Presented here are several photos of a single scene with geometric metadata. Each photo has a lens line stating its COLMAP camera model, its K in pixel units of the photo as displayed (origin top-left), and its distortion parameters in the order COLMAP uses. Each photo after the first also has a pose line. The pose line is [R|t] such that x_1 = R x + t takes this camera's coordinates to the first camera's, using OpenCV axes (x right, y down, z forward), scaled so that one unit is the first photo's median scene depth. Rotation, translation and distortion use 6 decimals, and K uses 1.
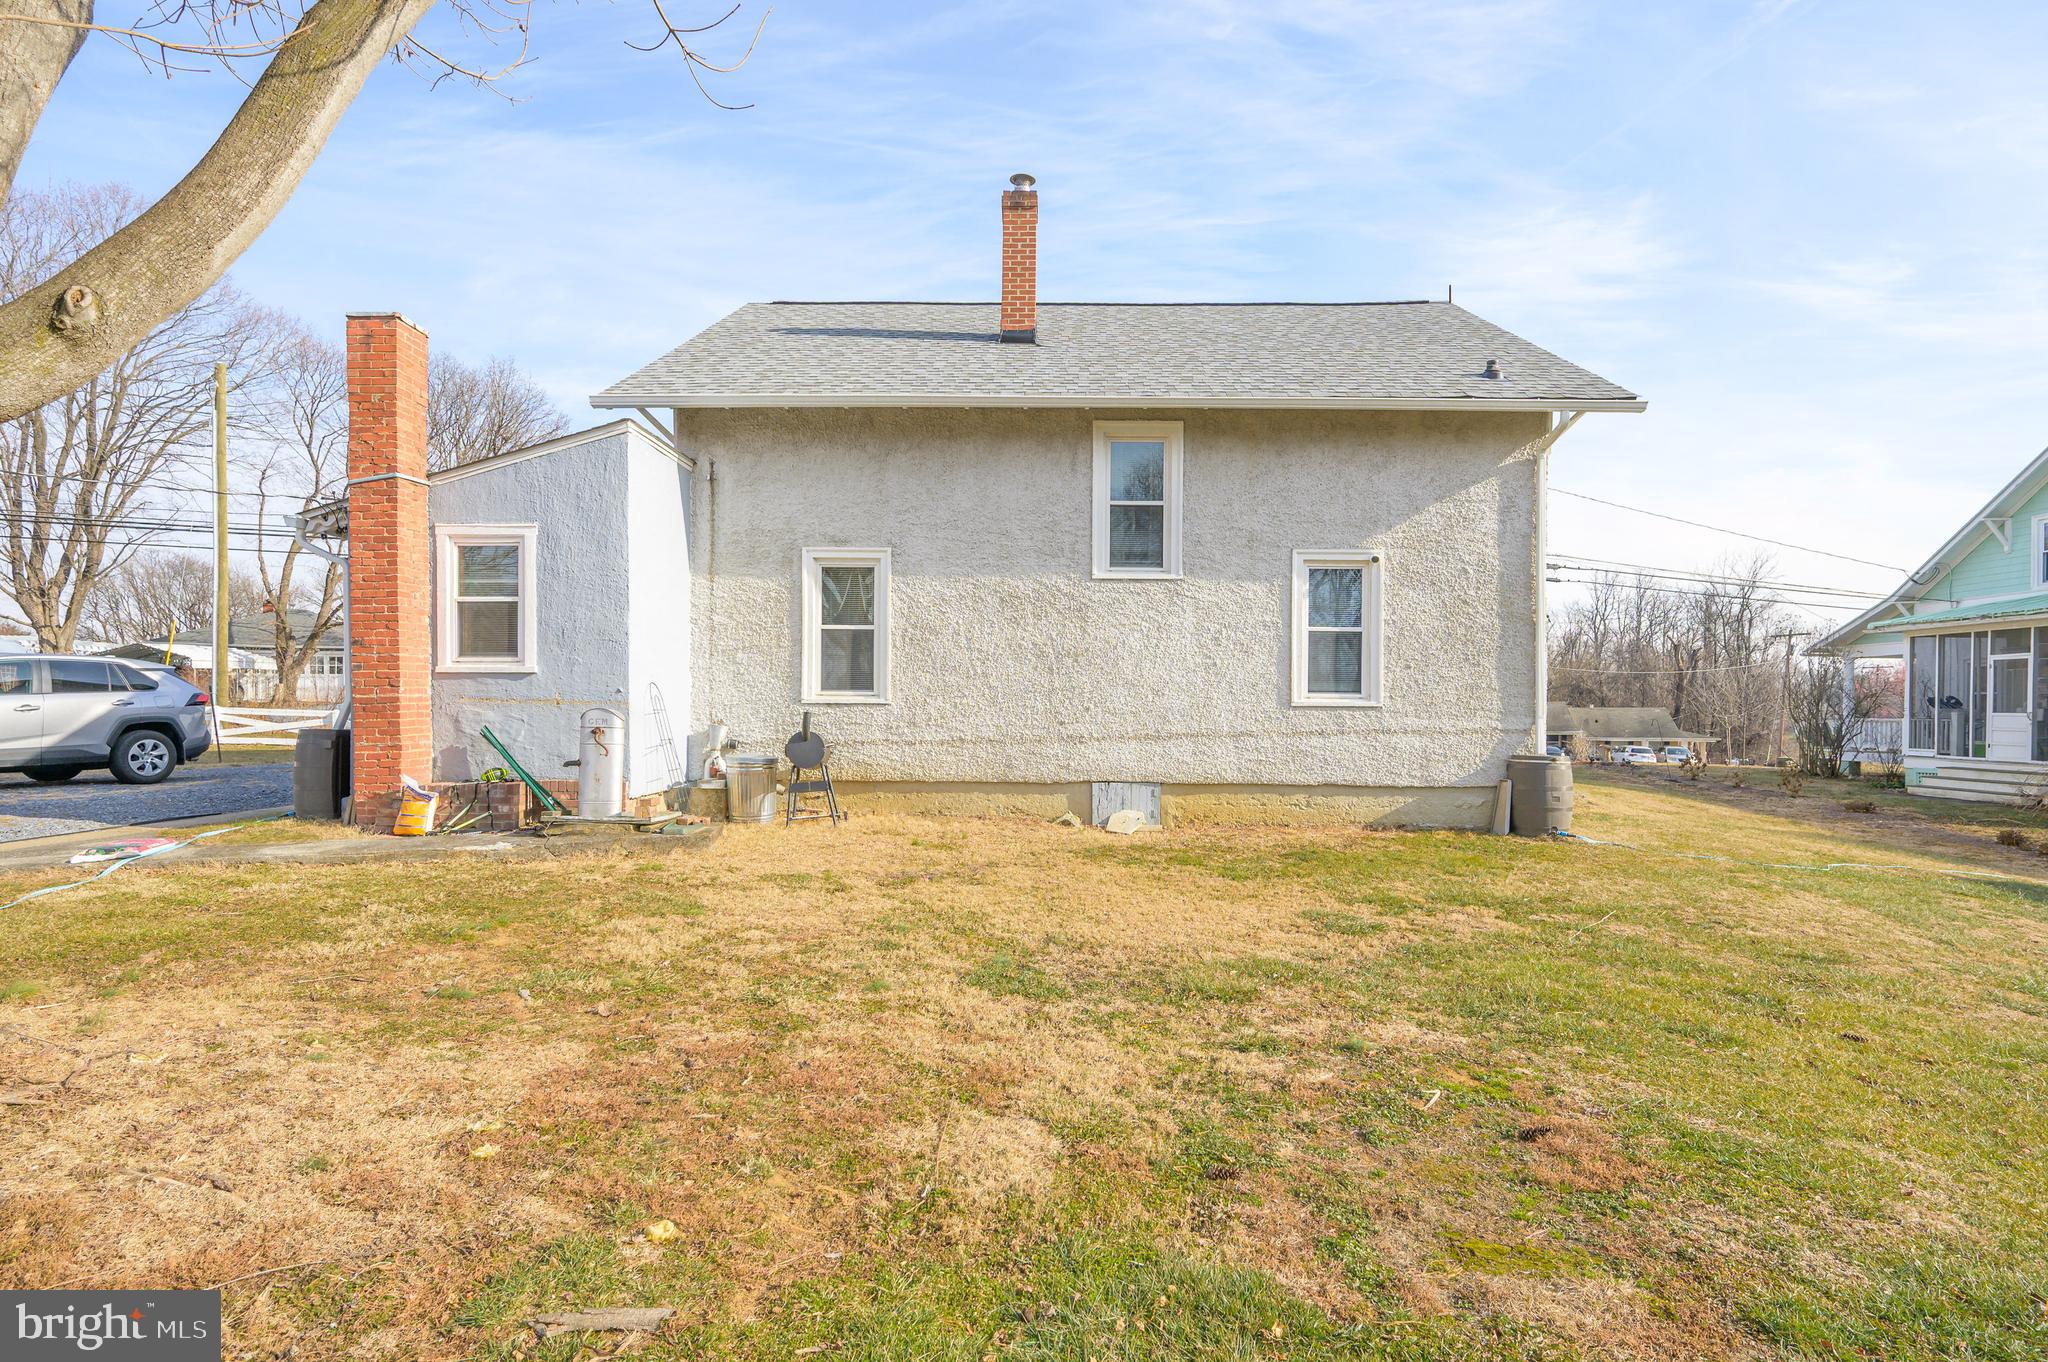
lens RADIAL K [[972.5, 0, 1007.1], [0, 972.5, 716.5], [0, 0, 1]] dist [0.001722, -0.000536]
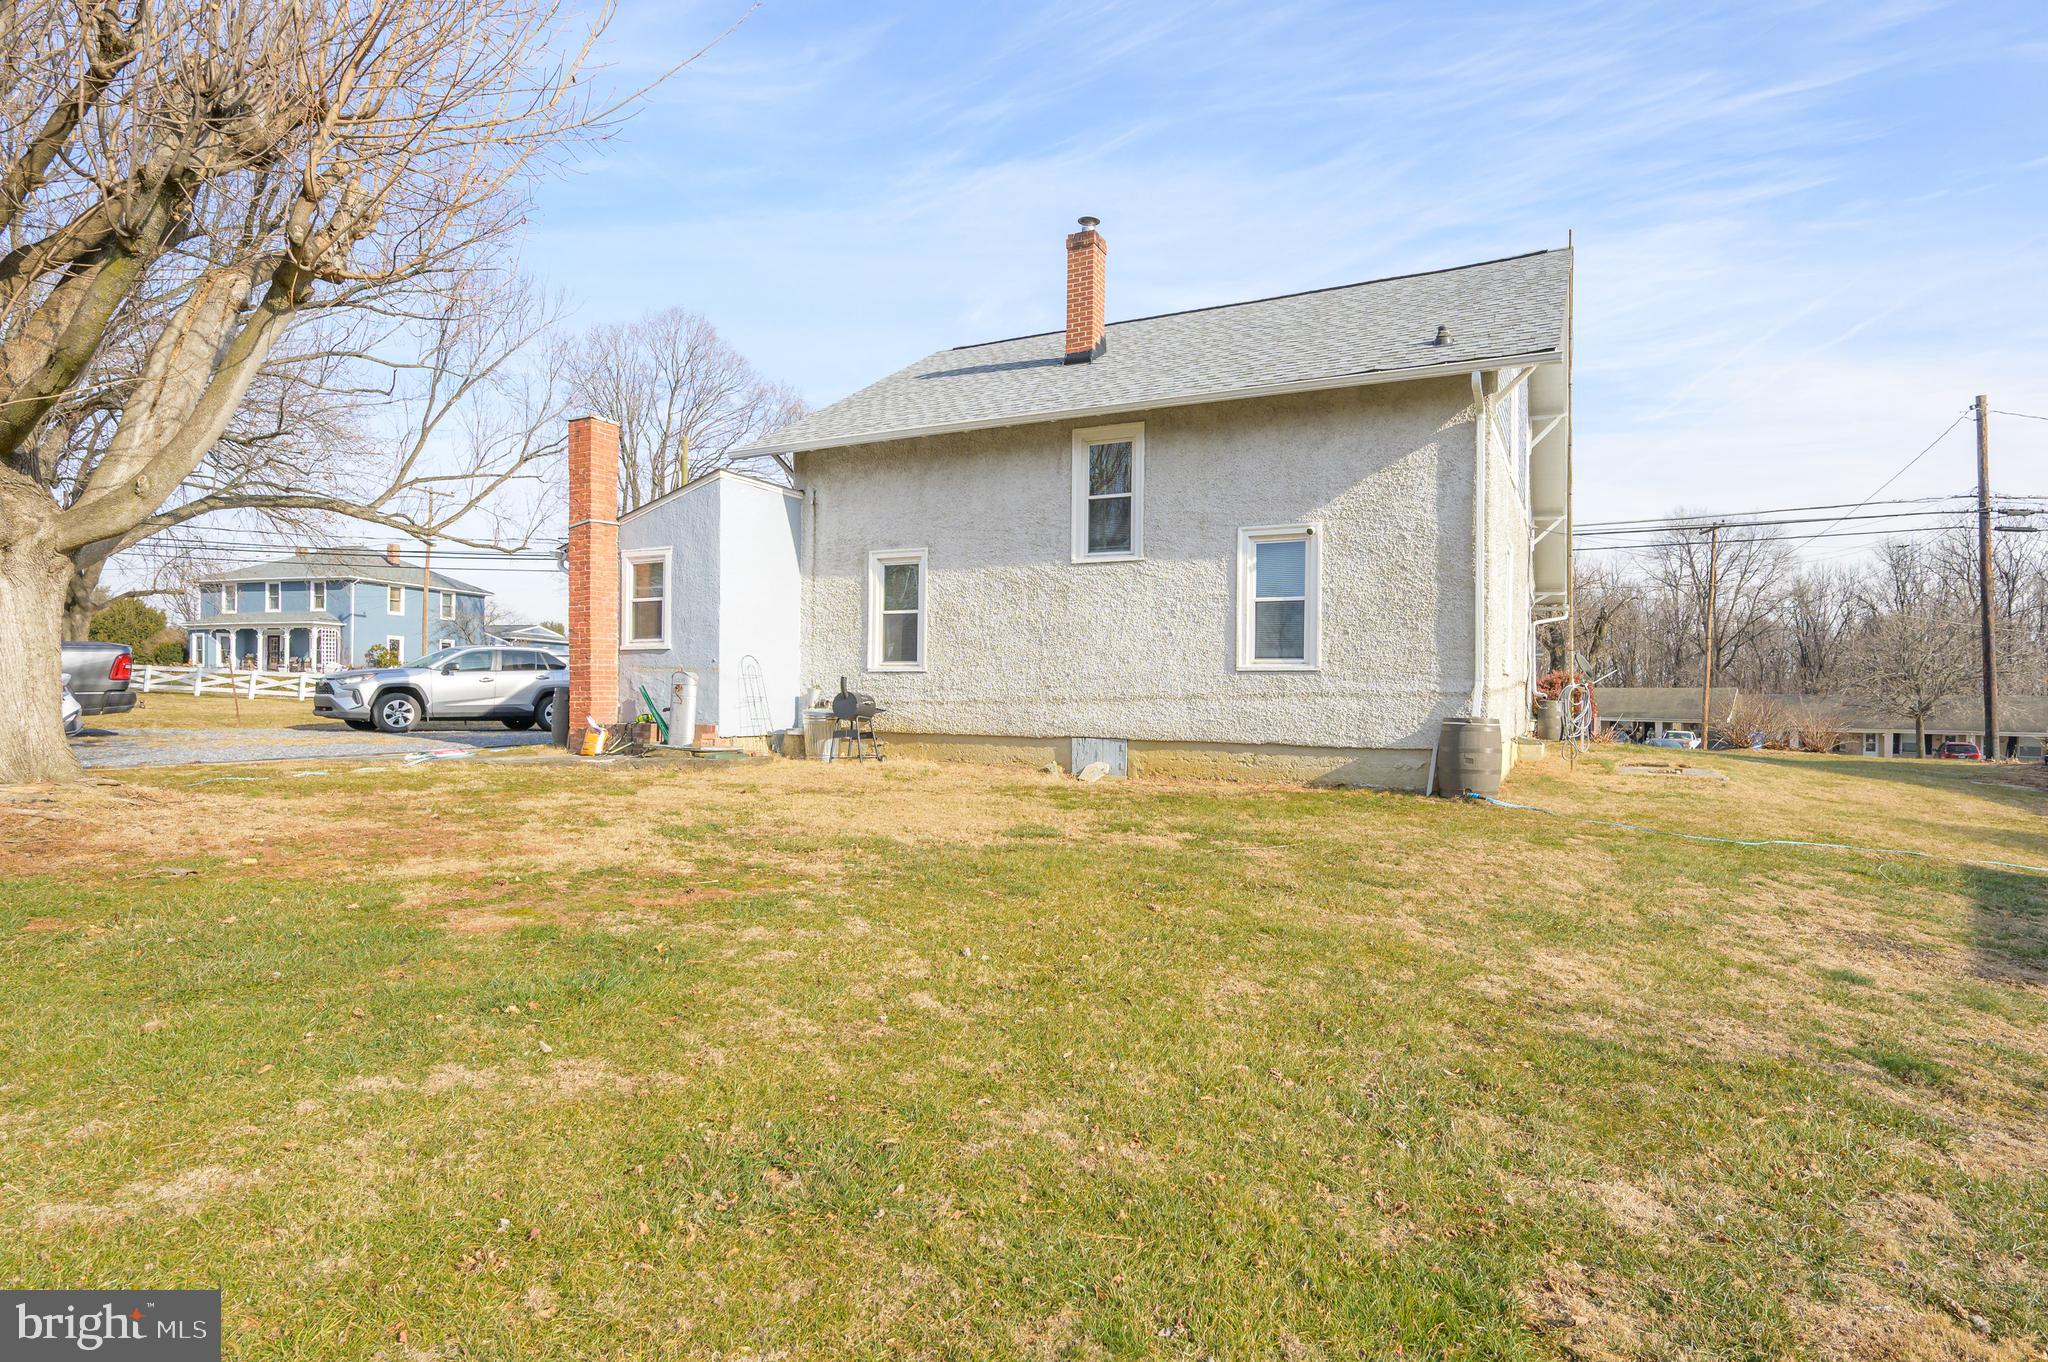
lens RADIAL K [[972.5, 0, 1045.4], [0, 972.5, 702.6], [0, 0, 1]] dist [0.001722, -0.000536]
pose [[0.911999, 0.006427, -0.410141, 0.542641], [-0.010126, 0.999925, -0.006849, 0.034275], [0.410067, 0.010400, 0.911996, -0.081697]]
